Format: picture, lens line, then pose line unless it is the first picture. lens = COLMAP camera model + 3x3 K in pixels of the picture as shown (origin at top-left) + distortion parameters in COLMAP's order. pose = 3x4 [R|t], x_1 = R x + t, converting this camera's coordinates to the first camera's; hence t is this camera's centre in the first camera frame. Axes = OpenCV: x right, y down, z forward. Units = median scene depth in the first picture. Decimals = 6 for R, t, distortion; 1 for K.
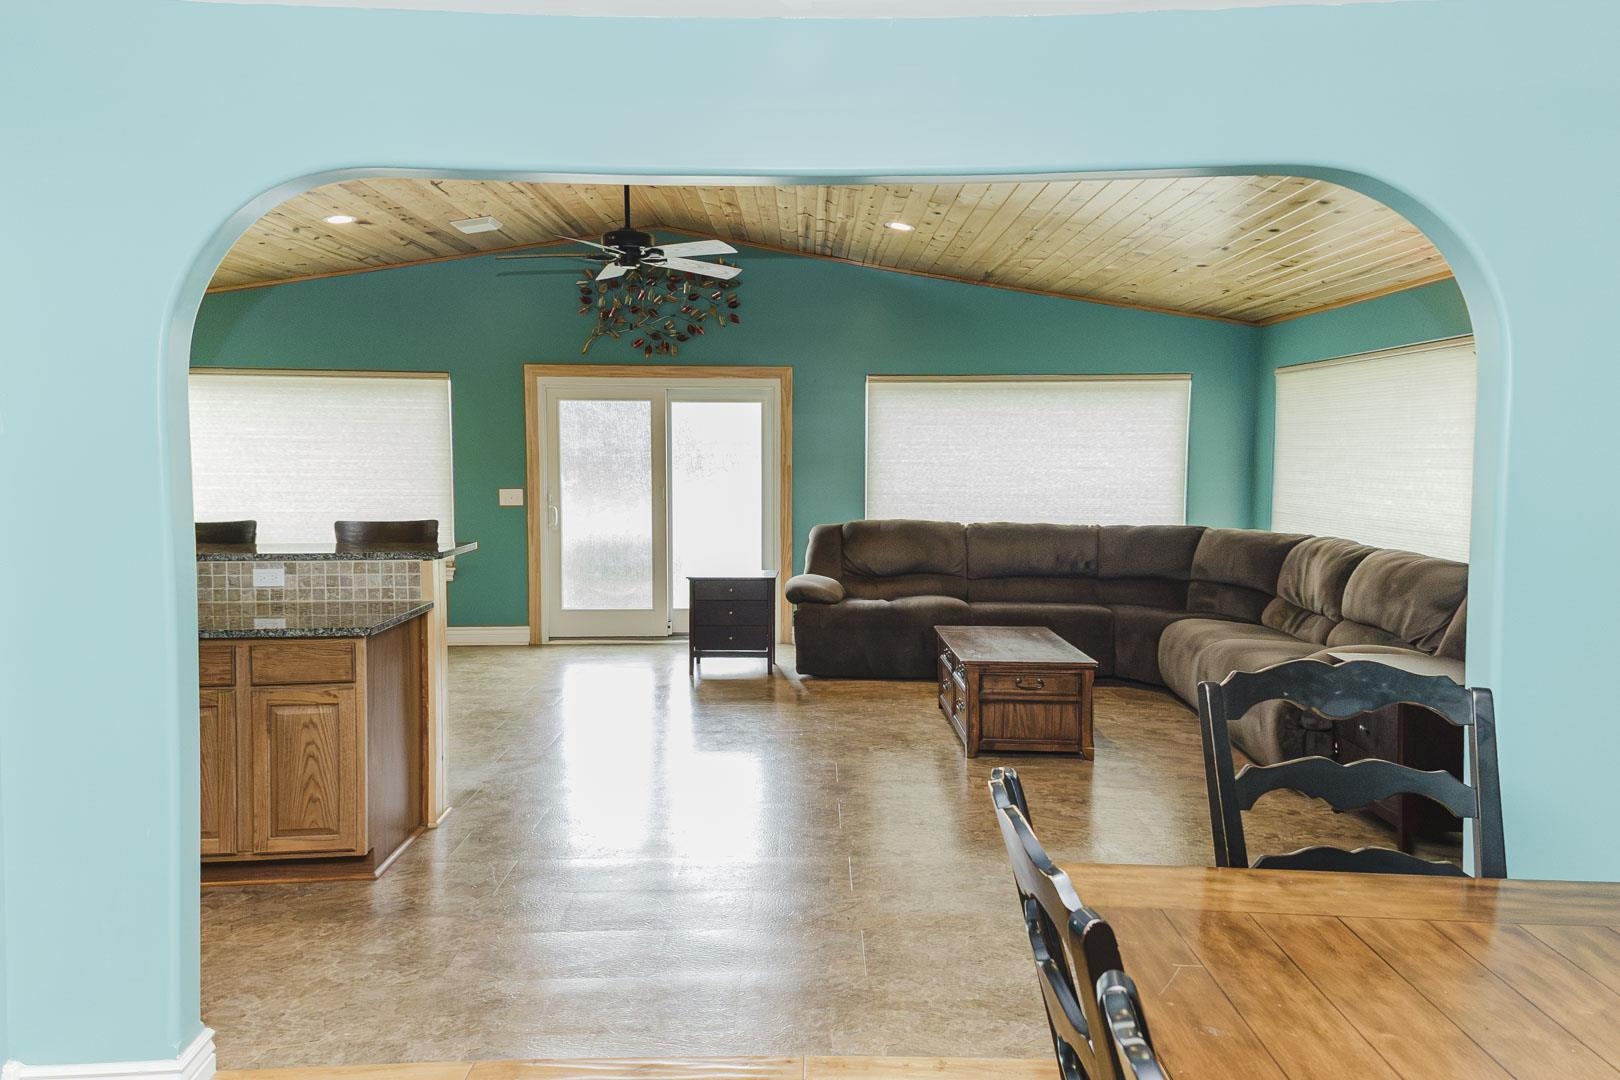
lens RADIAL K [[1111.9, 0, 817.1], [0, 1111.9, 517.9], [0, 0, 1]] dist [0.193911, -0.000897]
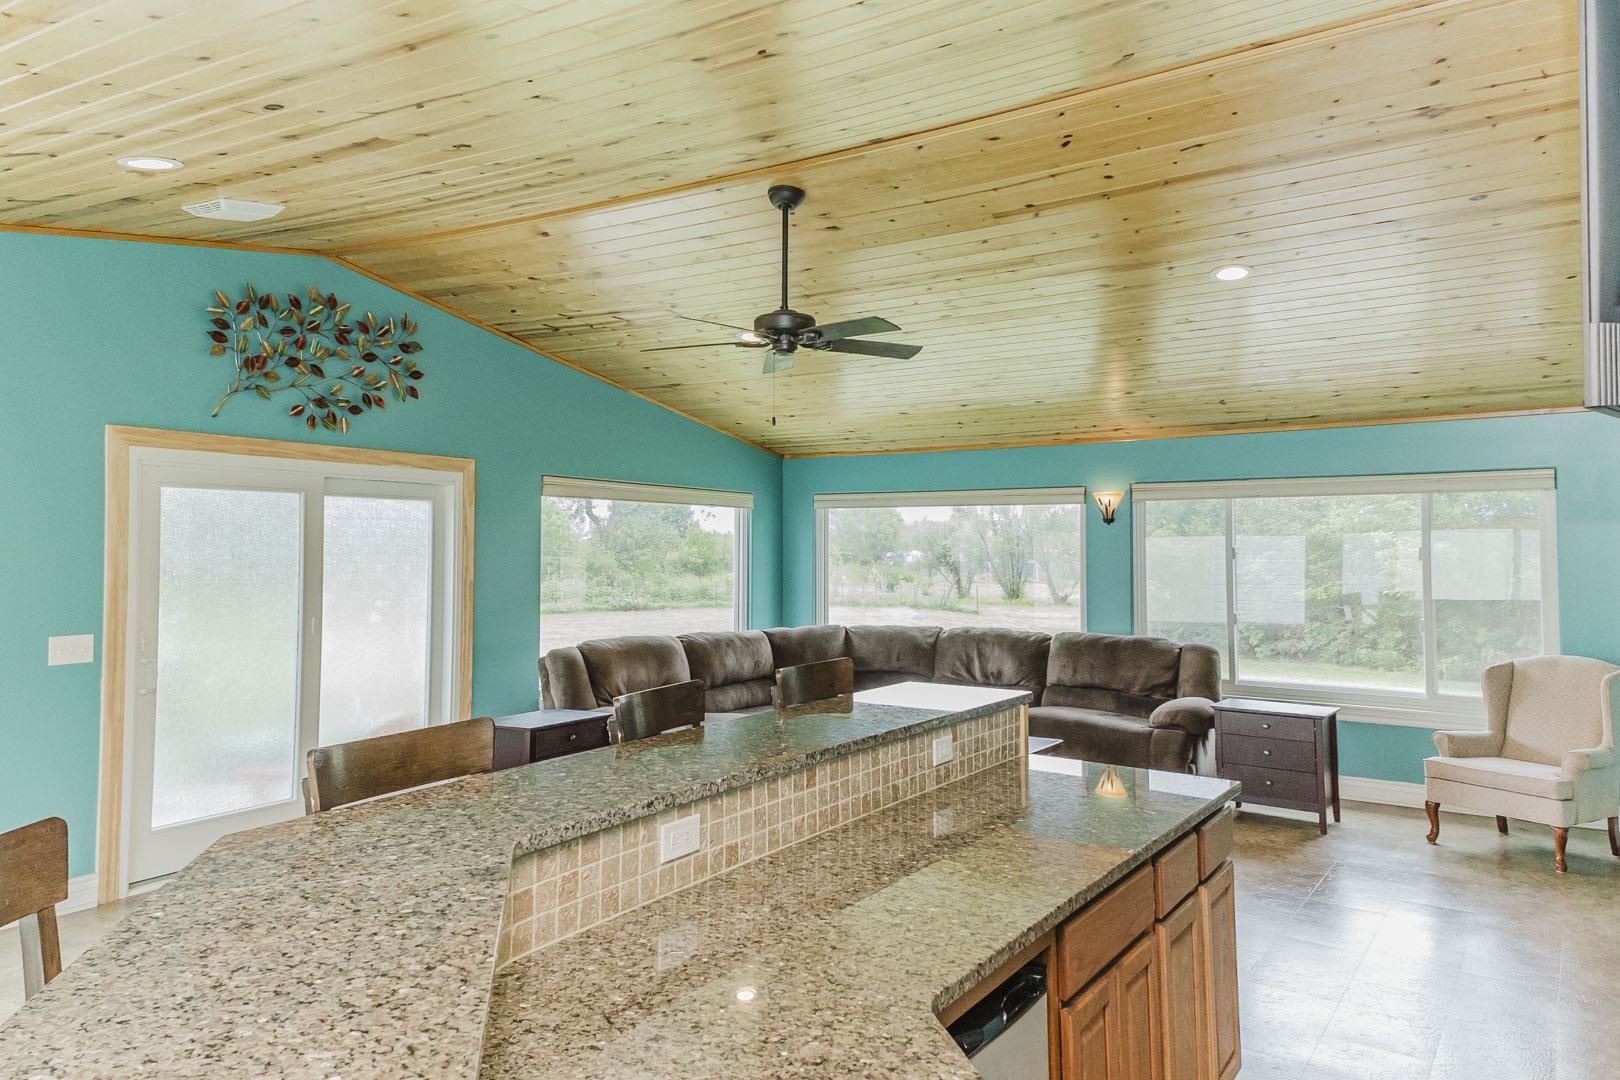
lens RADIAL K [[1111.9, 0, 817.1], [0, 1111.9, 517.9], [0, 0, 1]] dist [0.193911, -0.000897]
pose [[0.551446, 0.028787, 0.833714, -0.621282], [0.048985, 0.996563, -0.066811, -0.028197], [-0.832771, 0.077681, 0.548141, 0.376354]]
